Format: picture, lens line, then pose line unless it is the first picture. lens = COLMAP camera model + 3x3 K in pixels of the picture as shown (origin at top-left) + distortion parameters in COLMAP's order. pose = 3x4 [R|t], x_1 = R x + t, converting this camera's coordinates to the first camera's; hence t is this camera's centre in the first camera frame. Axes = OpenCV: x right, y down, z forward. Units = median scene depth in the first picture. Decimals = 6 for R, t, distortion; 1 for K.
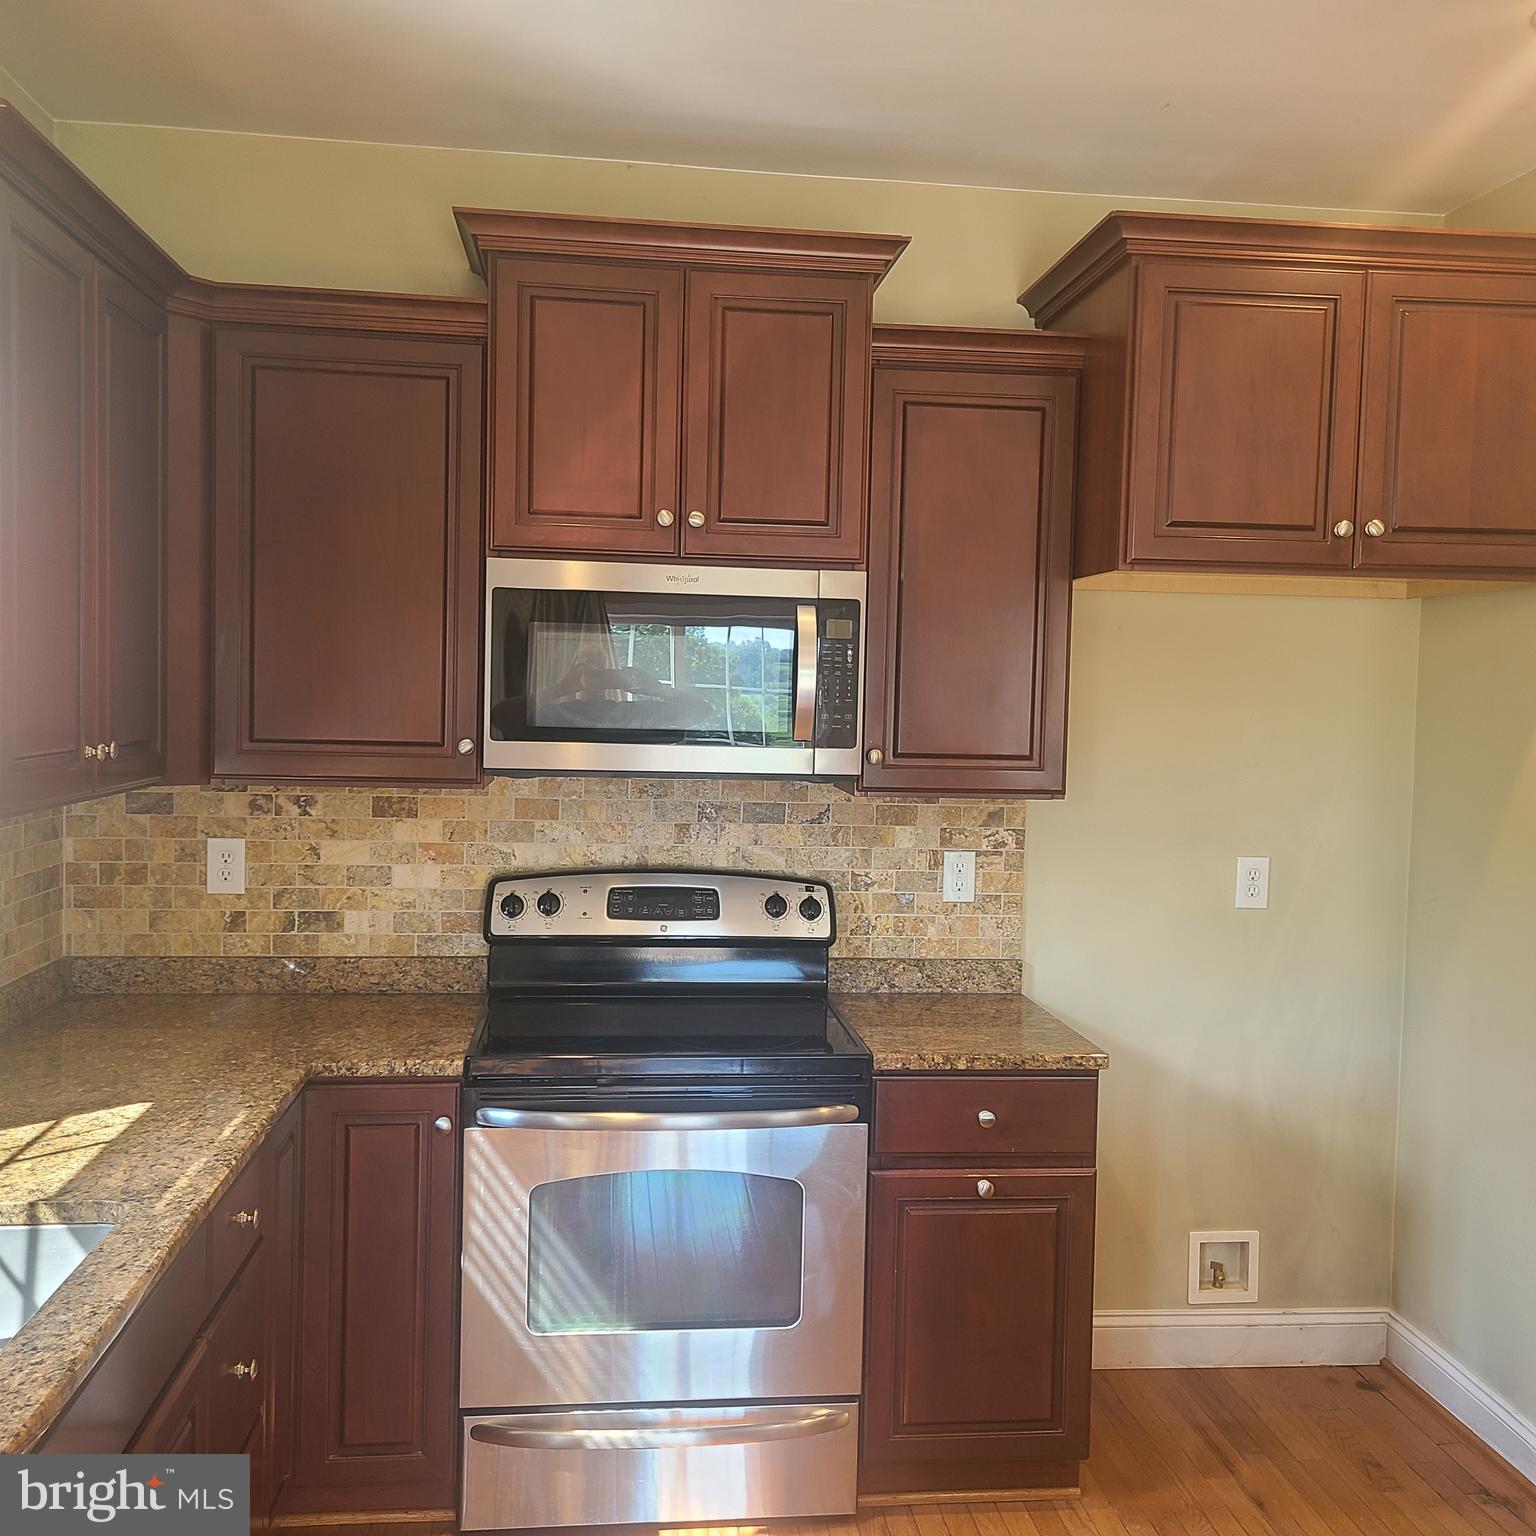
lens RADIAL K [[1544.8, 0, 774.1], [0, 1544.8, 768.7], [0, 0, 1]] dist [0.061464, 0.000000]
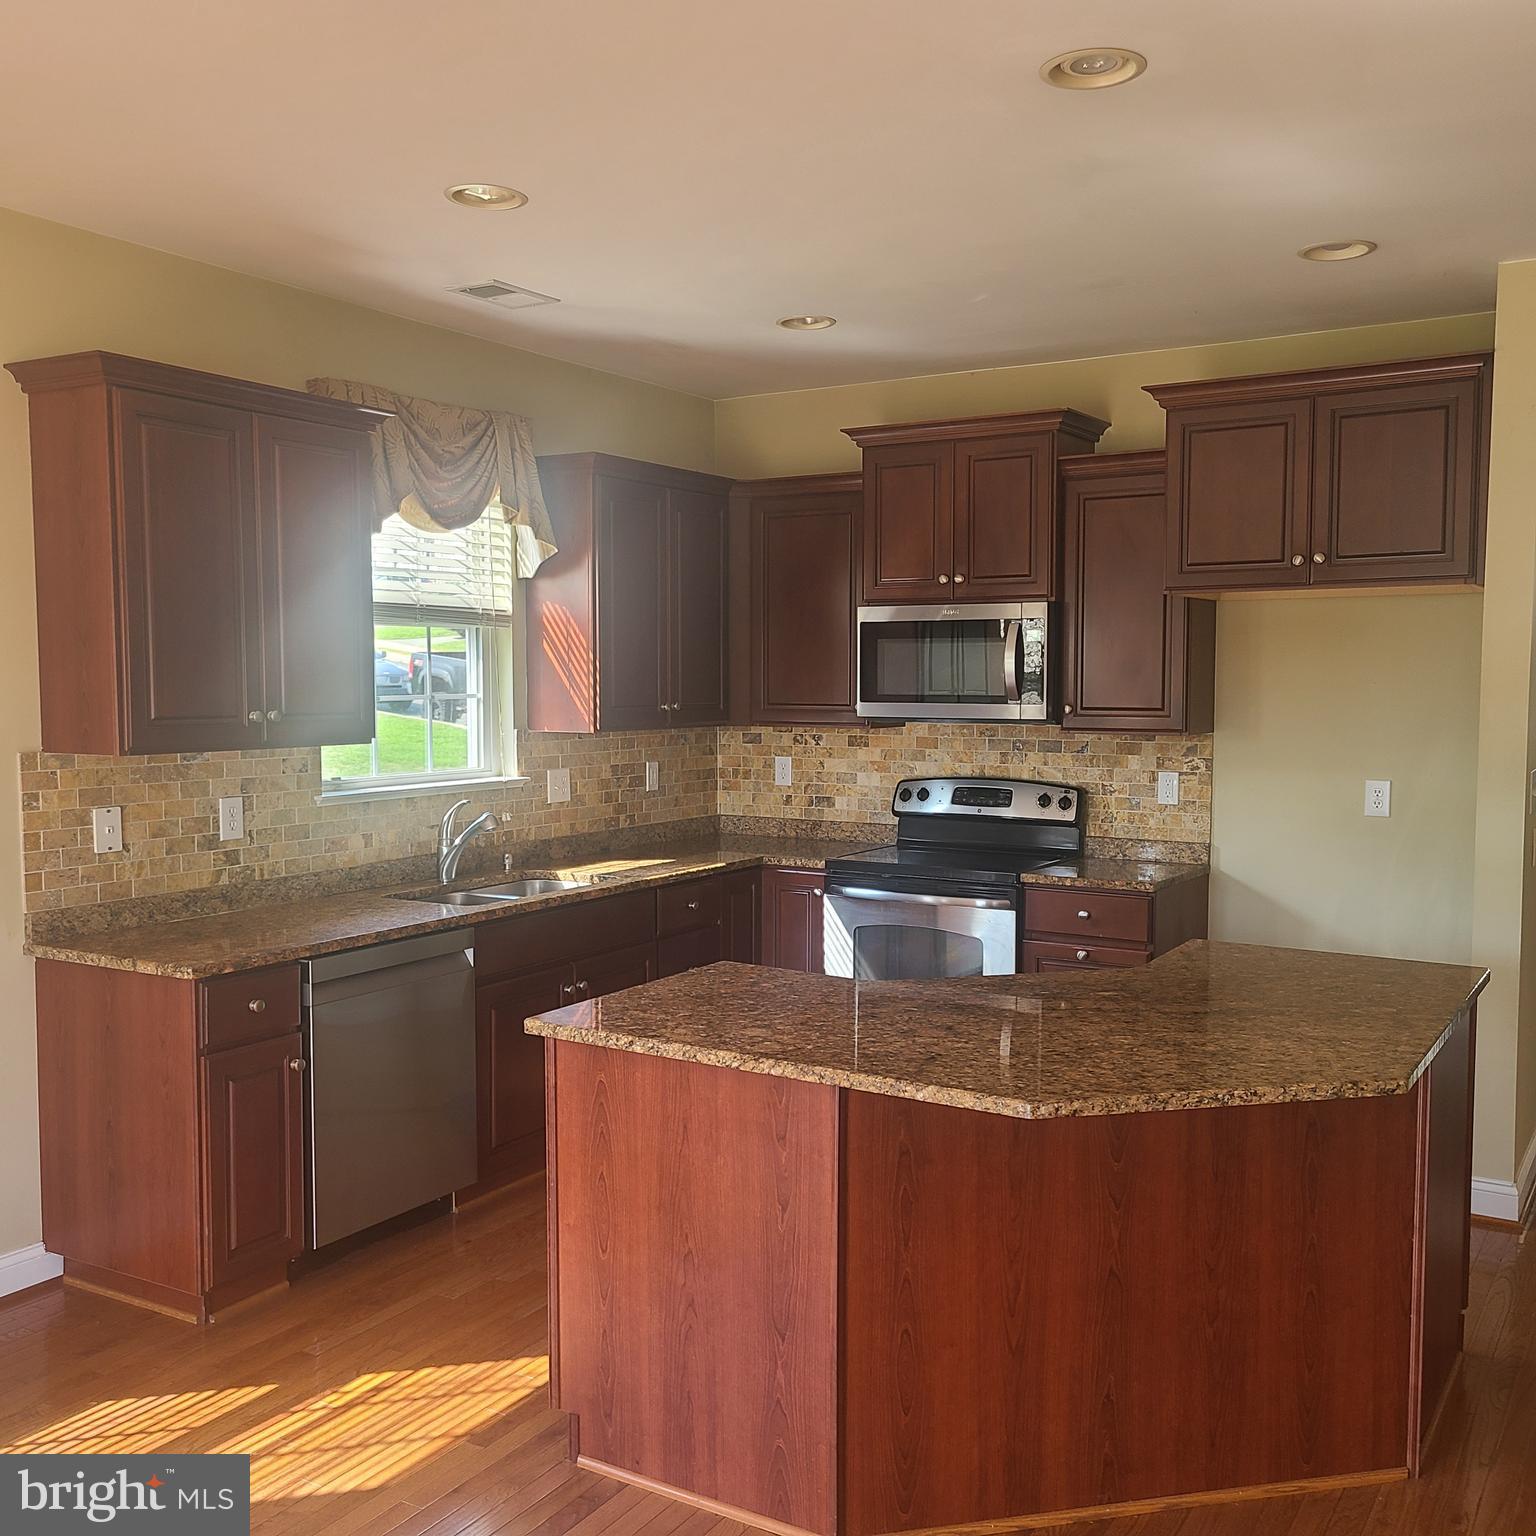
lens RADIAL K [[1544.8, 0, 768.2], [0, 1544.8, 762.4], [0, 0, 1]] dist [0.061464, 0.000000]
pose [[0.782286, 0.011003, -0.622823, 0.815157], [-0.013687, 0.999906, 0.000474, 0.050791], [0.622769, 0.008154, 0.782363, -0.501480]]
